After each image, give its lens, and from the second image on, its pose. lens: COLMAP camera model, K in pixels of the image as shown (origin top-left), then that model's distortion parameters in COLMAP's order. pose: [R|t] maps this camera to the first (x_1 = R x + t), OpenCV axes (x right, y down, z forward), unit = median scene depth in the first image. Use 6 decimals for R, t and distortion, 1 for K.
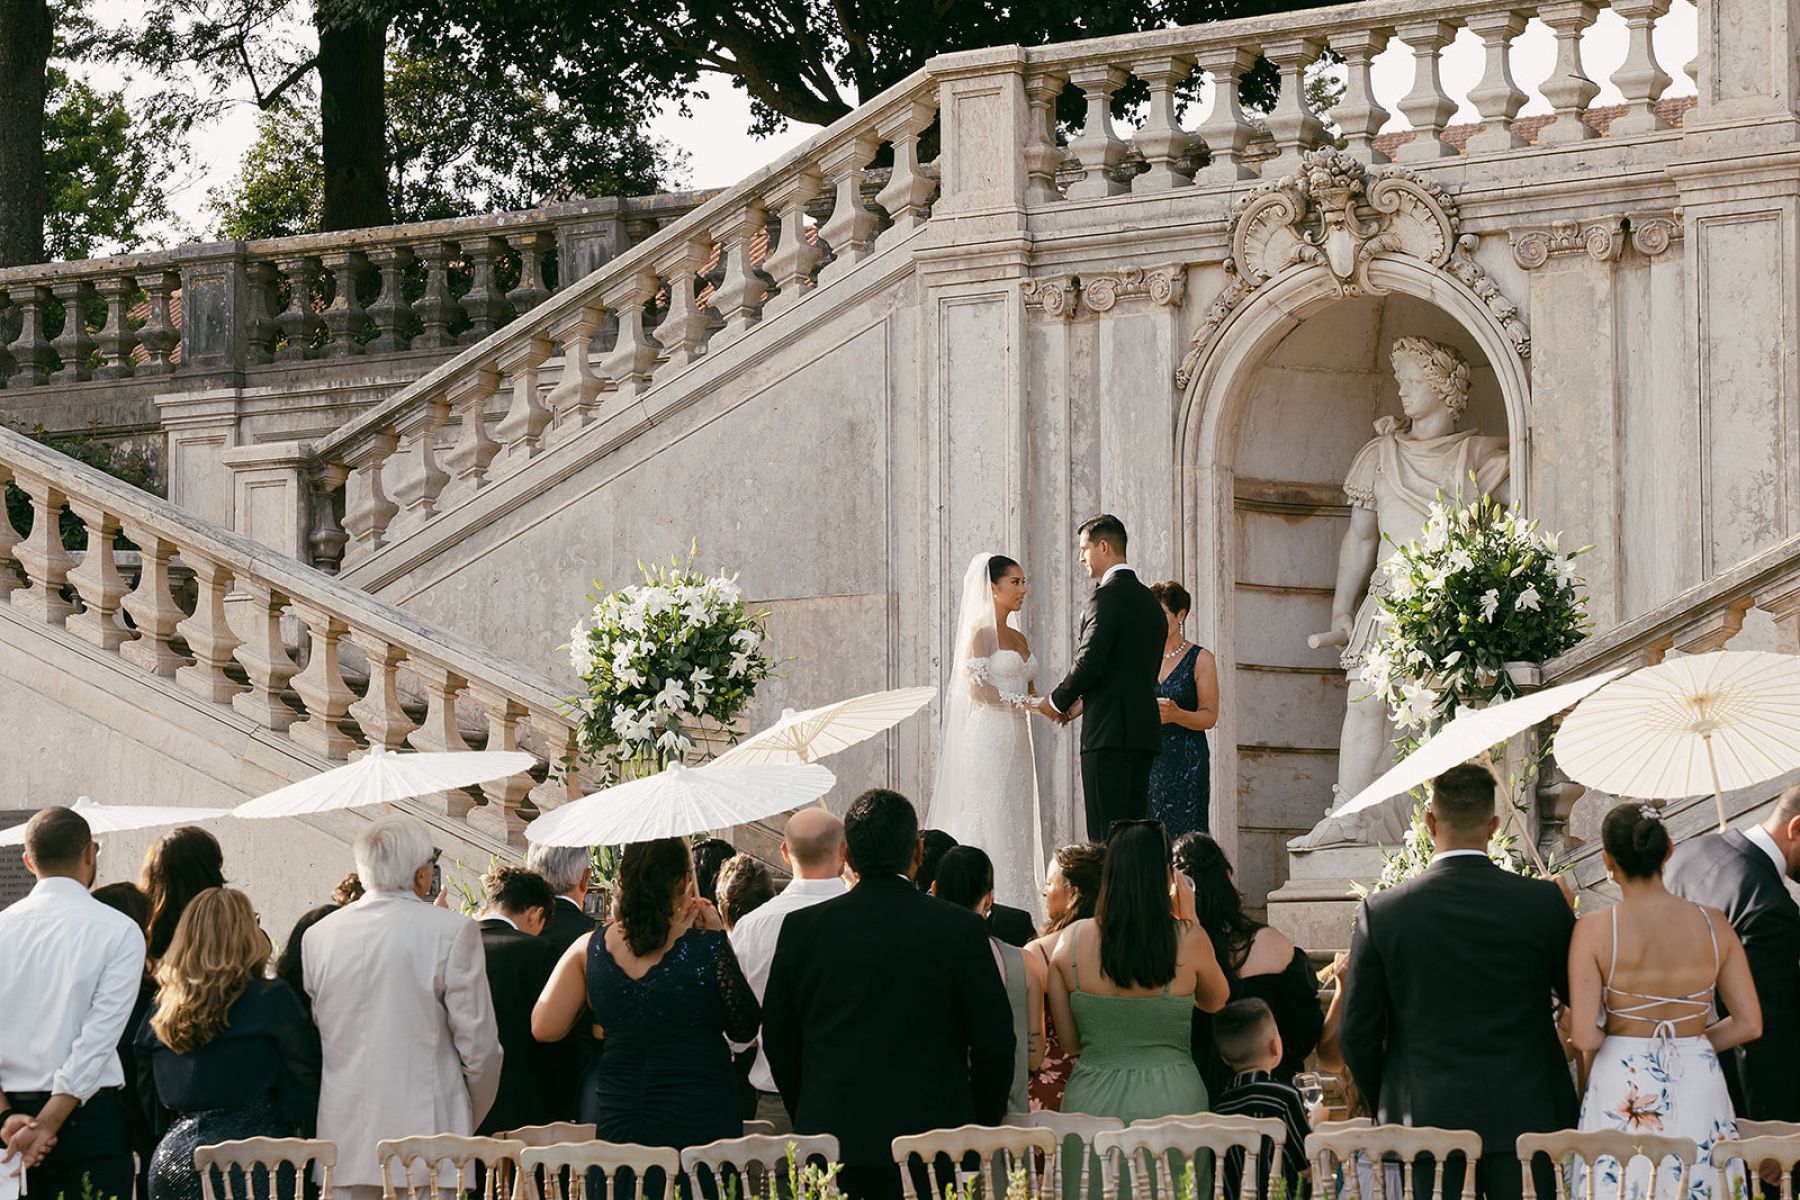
lens RADIAL K [[4203.1, 0, 979.7], [0, 4203.1, 655.9], [0, 0, 1]] dist [0.156917, 0.392442]
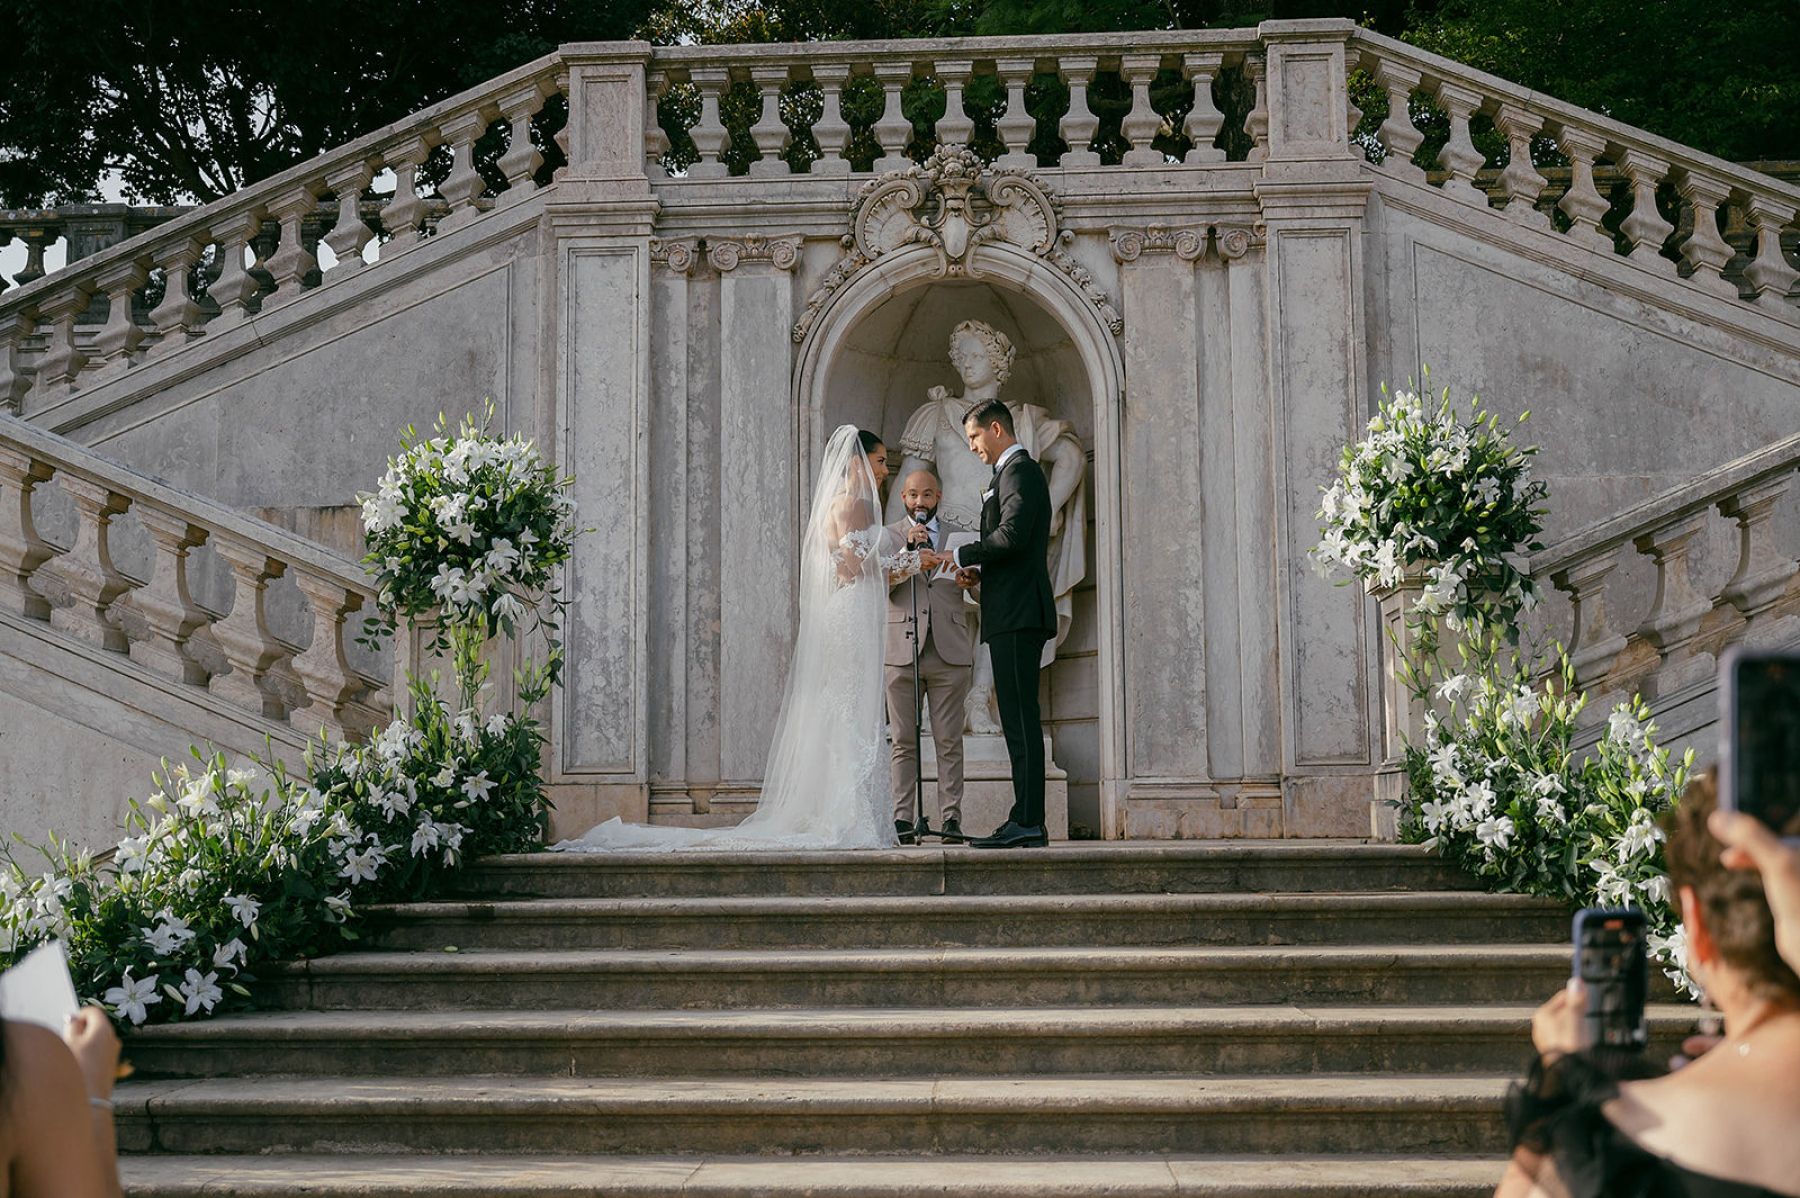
lens RADIAL K [[1821.3, 0, 879.3], [0, 1821.3, 616.6], [0, 0, 1]] dist [0.001516, -0.005012]
pose [[0.894888, 0.047189, 0.443788, -0.152652], [-0.037133, 0.998819, -0.031330, 0.027886], [-0.444742, 0.011558, 0.895584, 0.534525]]
